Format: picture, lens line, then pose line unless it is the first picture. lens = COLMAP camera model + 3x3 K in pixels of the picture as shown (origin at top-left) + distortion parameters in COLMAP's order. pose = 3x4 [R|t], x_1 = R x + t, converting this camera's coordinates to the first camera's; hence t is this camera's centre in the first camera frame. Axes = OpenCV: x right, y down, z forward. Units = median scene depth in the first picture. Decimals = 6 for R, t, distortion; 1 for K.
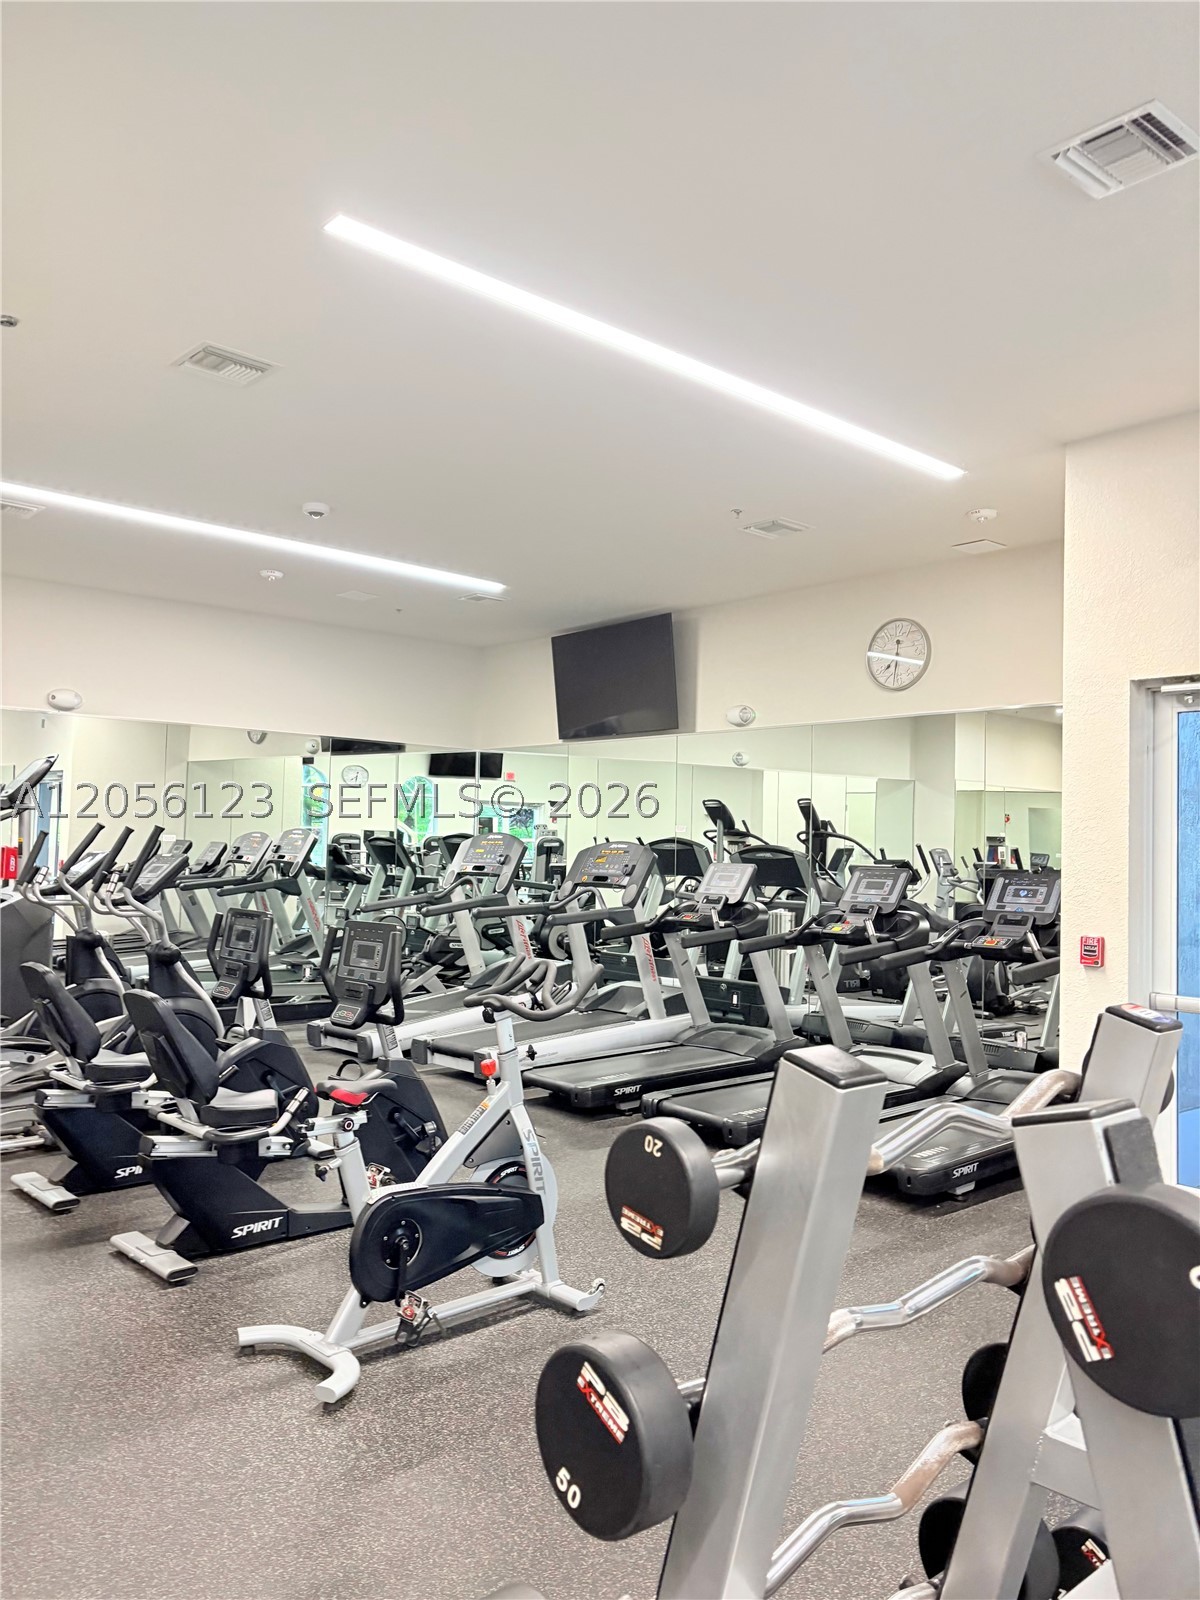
lens RADIAL K [[1205.4, 0, 597.7], [0, 1205.4, 793.5], [0, 0, 1]] dist [0.075199, -0.001127]
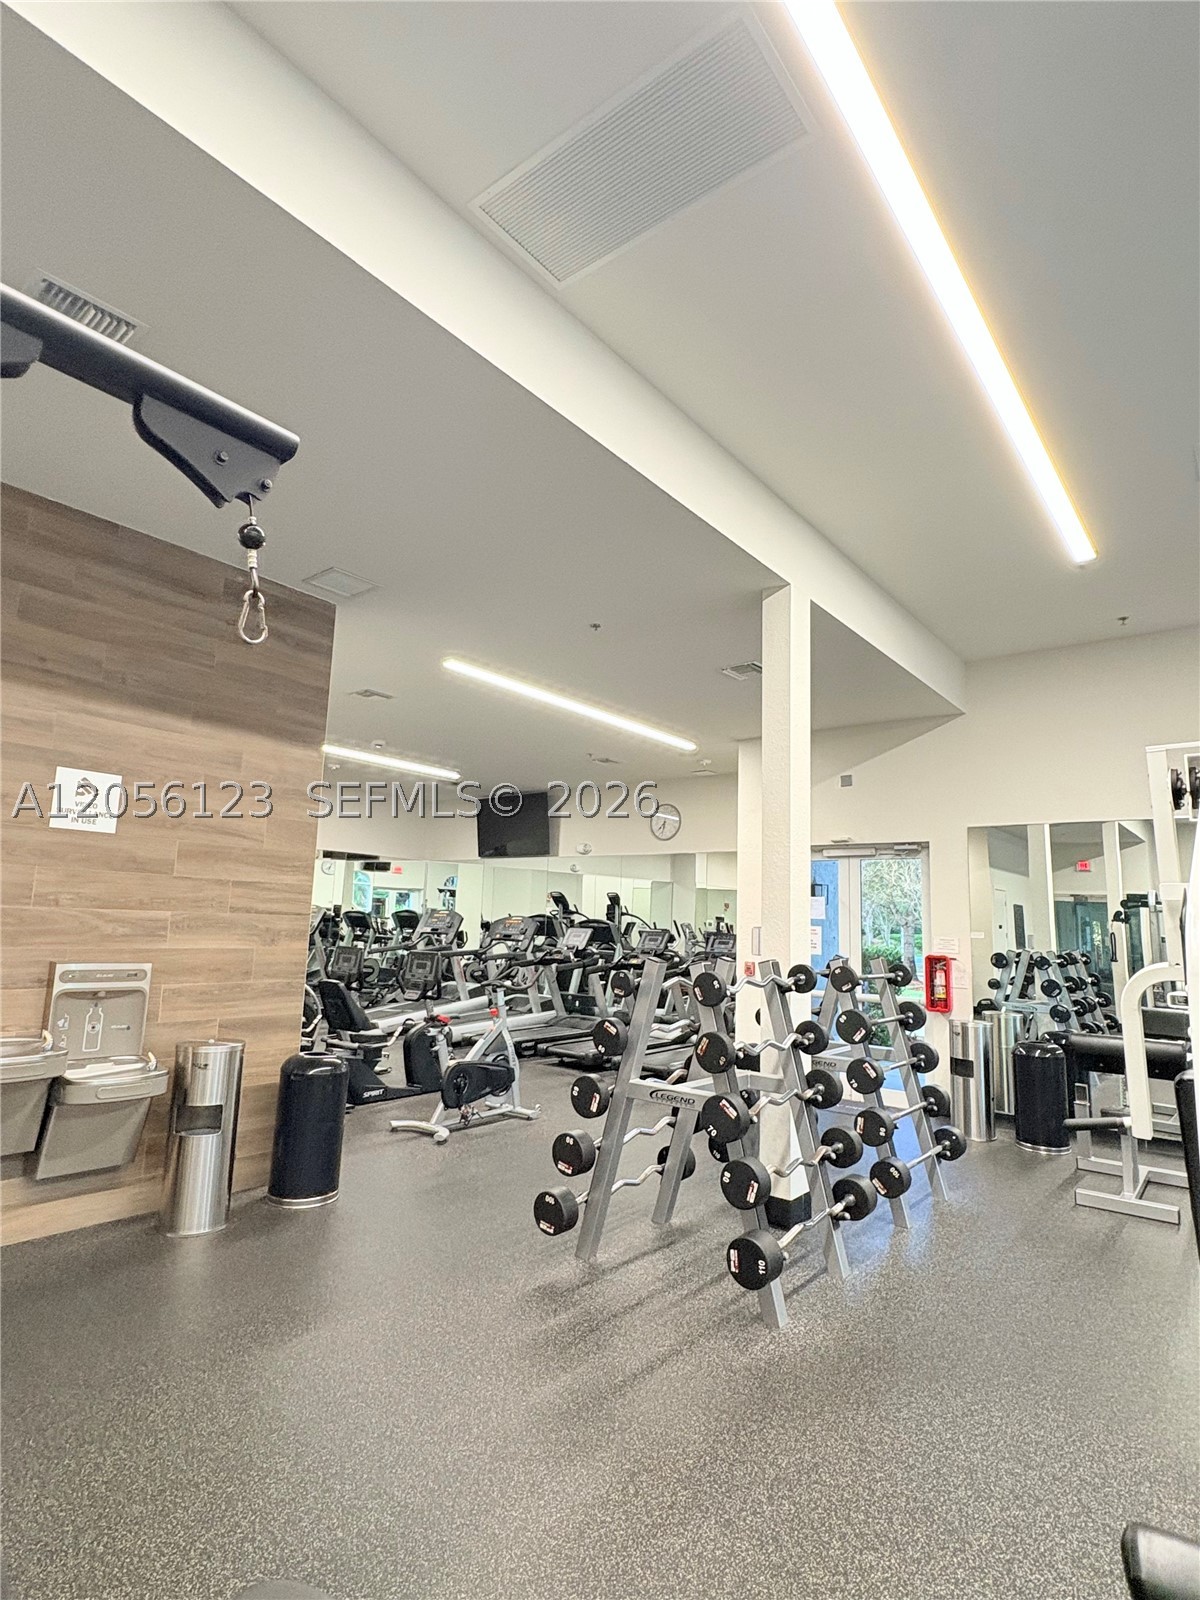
lens RADIAL K [[832.7, 0, 606.4], [0, 832.7, 791.3], [0, 0, 1]] dist [-0.003382, -0.000023]
pose [[0.984114, 0.039219, 0.173150, -0.080657], [-0.019746, 0.993423, -0.112789, -0.008907], [-0.176434, 0.107579, 0.978416, -0.304523]]
